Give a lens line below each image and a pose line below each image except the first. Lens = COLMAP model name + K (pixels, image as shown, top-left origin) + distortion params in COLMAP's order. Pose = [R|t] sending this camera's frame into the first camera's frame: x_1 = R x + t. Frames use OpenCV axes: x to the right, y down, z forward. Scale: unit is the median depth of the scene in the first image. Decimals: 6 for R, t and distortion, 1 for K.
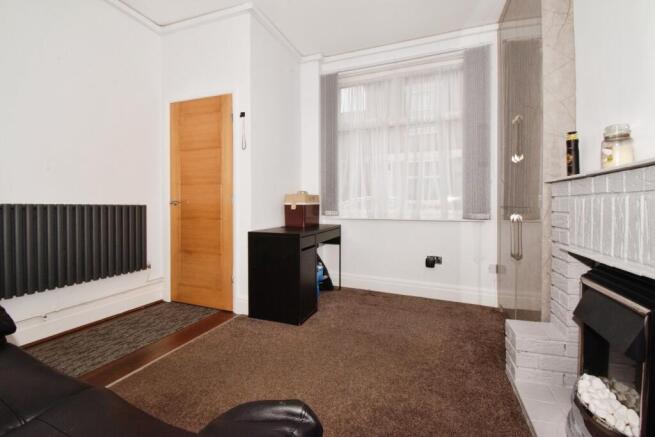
lens RADIAL K [[294.8, 0, 328.5], [0, 294.8, 206.2], [0, 0, 1]] dist [0.000451, 0.000020]
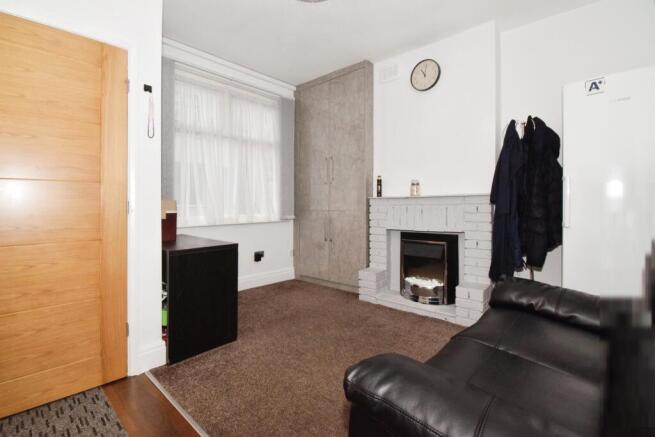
lens RADIAL K [[292.6, 0, 324.7], [0, 292.6, 208.2], [0, 0, 1]] dist [-0.000325, -0.018334]
pose [[0.358465, -0.015027, 0.933422, -0.771298], [0.014123, 0.999843, 0.010673, -0.023805], [-0.933436, 0.009357, 0.358621, 0.344653]]
